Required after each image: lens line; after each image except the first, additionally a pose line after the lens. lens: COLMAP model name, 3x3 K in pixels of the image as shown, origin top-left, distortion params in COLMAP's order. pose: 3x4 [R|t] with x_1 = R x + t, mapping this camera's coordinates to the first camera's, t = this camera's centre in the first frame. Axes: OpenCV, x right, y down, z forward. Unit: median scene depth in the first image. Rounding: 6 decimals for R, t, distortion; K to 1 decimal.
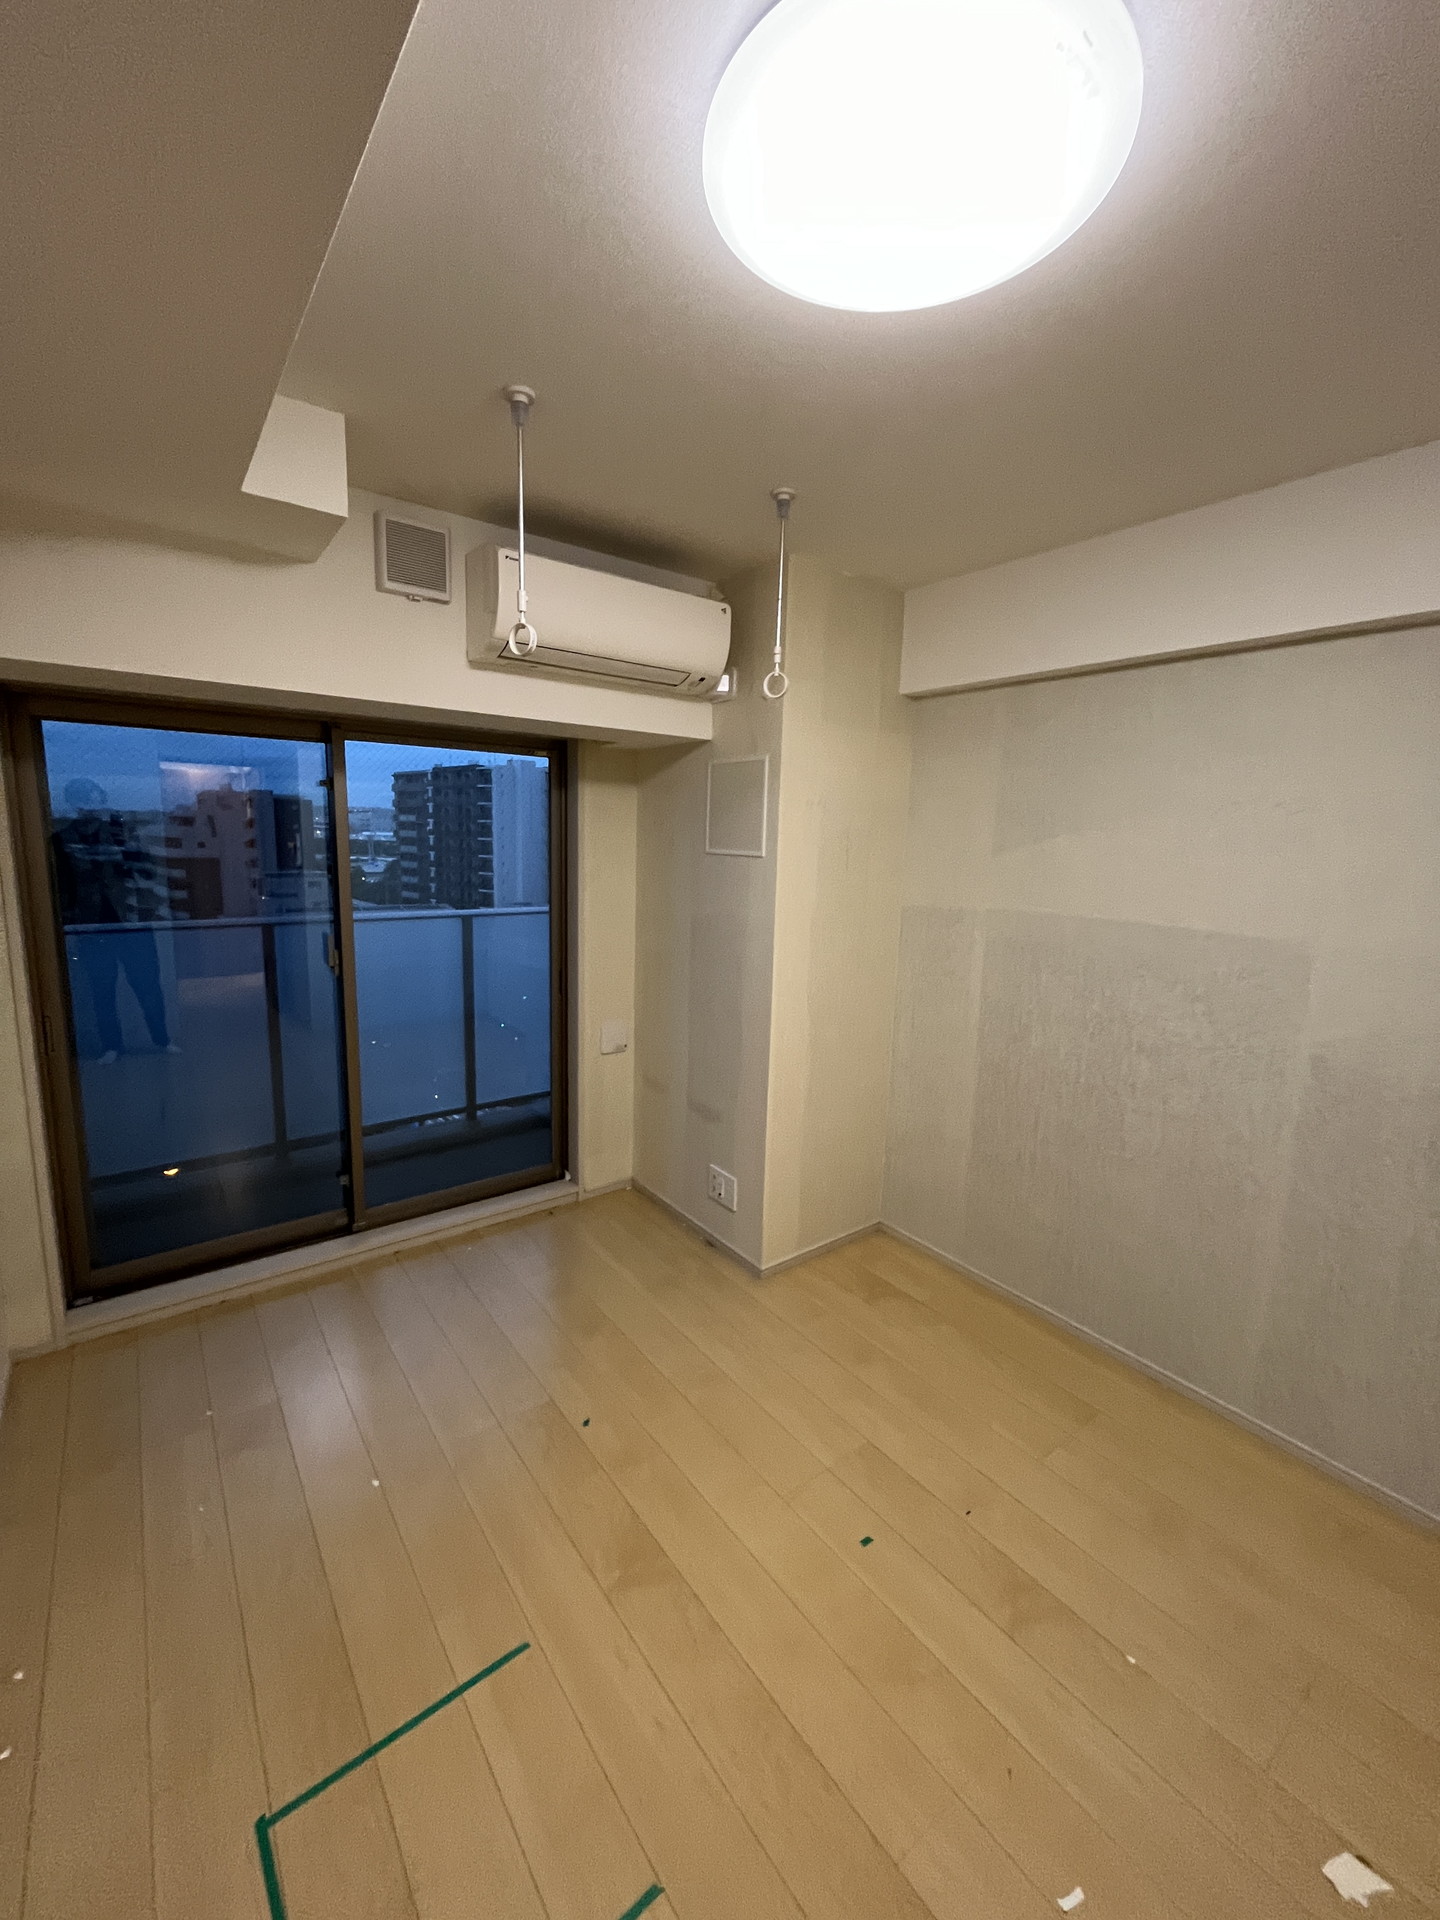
lens RADIAL K [[782.3, 0, 719.5], [0, 782.3, 961.7], [0, 0, 1]] dist [-0.003027, 0.000376]
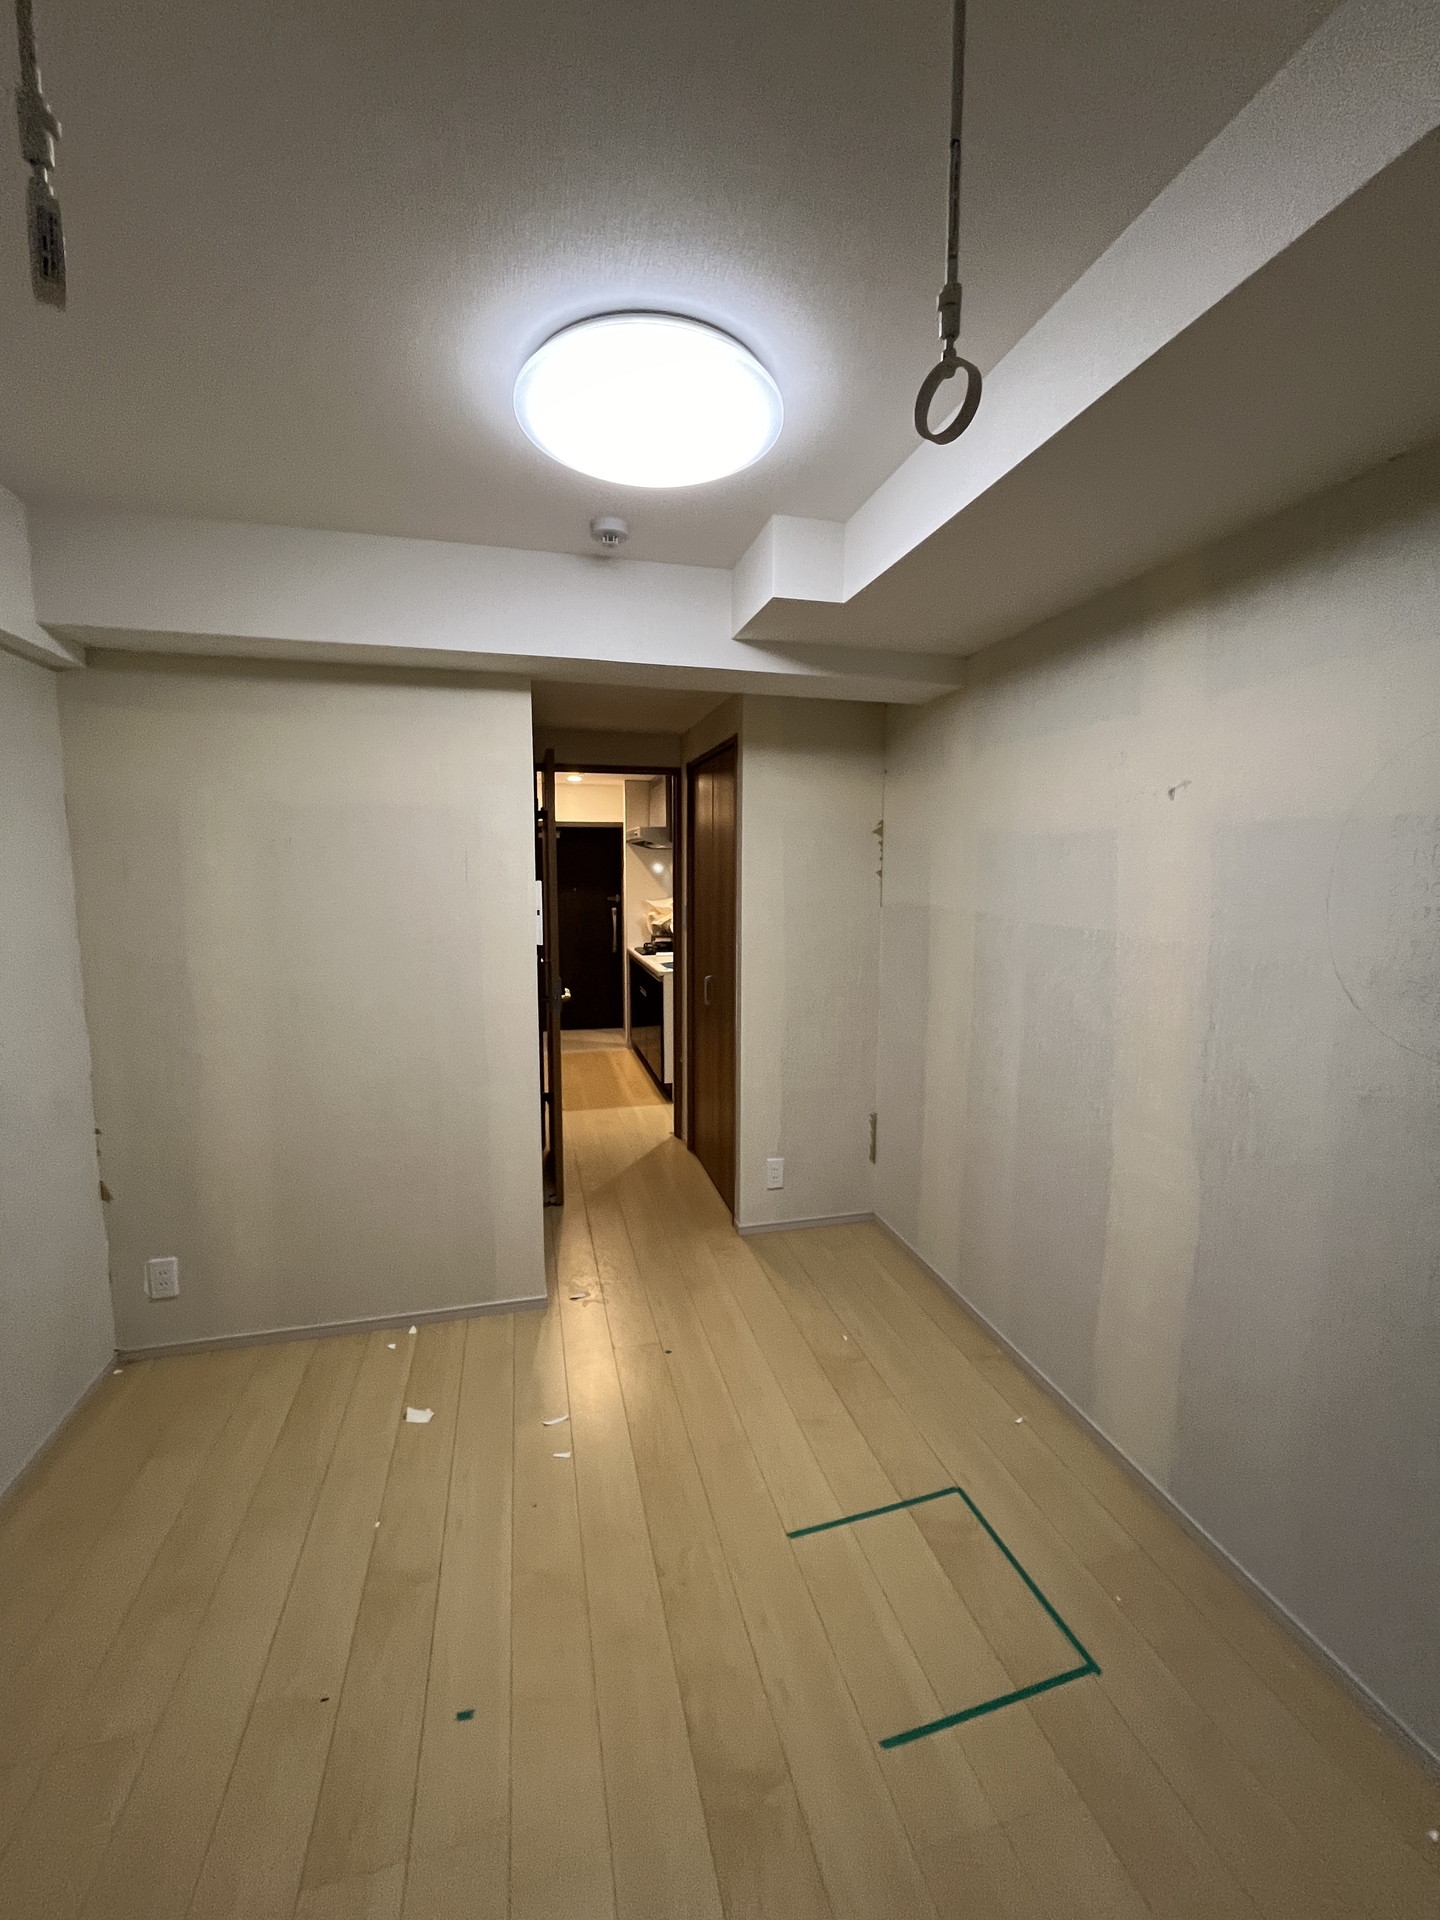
lens RADIAL K [[782.3, 0, 712.7], [0, 782.3, 955.0], [0, 0, 1]] dist [-0.003027, 0.000376]
pose [[-0.922164, -0.069626, 0.380481, -0.204688], [0.038594, 0.962195, 0.269614, -0.149512], [-0.384869, 0.263313, -0.884614, 0.968233]]
